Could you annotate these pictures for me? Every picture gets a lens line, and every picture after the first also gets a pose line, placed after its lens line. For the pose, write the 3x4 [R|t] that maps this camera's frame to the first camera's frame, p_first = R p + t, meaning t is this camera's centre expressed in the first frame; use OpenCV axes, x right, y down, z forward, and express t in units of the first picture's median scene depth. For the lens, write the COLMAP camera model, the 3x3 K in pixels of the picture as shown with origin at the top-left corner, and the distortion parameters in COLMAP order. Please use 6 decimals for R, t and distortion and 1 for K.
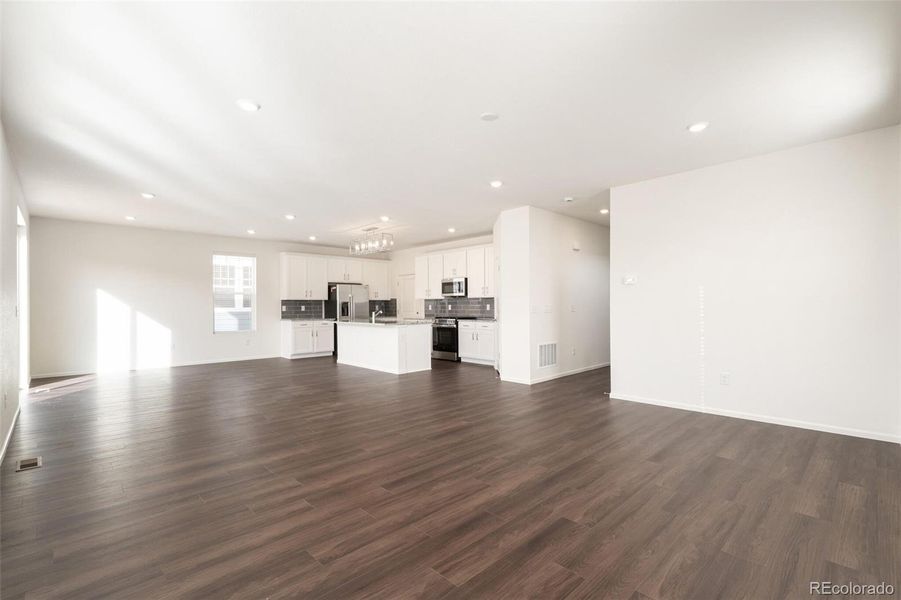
lens RADIAL K [[412.1, 0, 444.8], [0, 412.1, 302.4], [0, 0, 1]] dist [-0.001054, -0.000449]
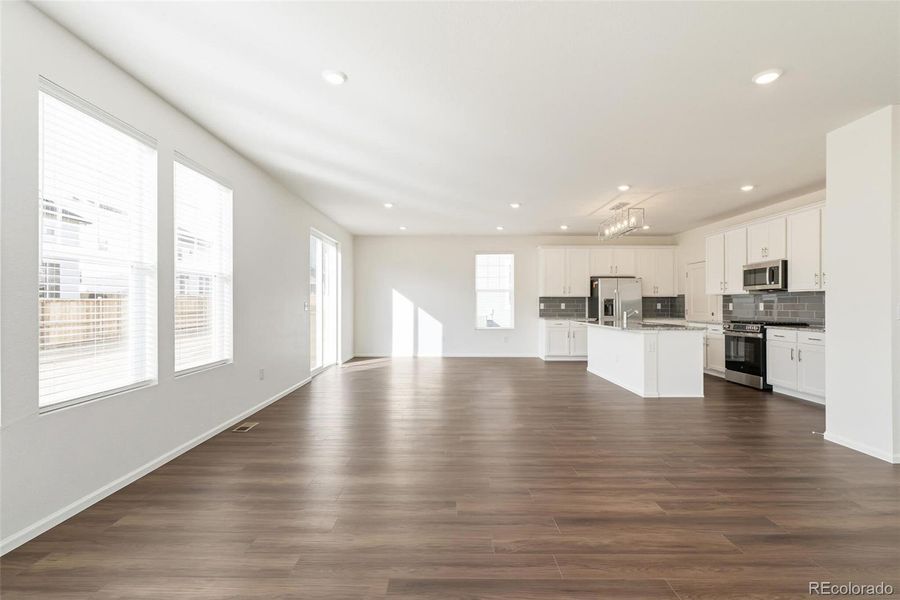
lens RADIAL K [[411.6, 0, 444.3], [0, 411.6, 302.4], [0, 0, 1]] dist [-0.001054, -0.000449]
pose [[0.722143, 0.003891, -0.691733, 0.107438], [0.000975, 0.999977, 0.006643, -0.000105], [0.691743, -0.005472, 0.722123, 0.176912]]
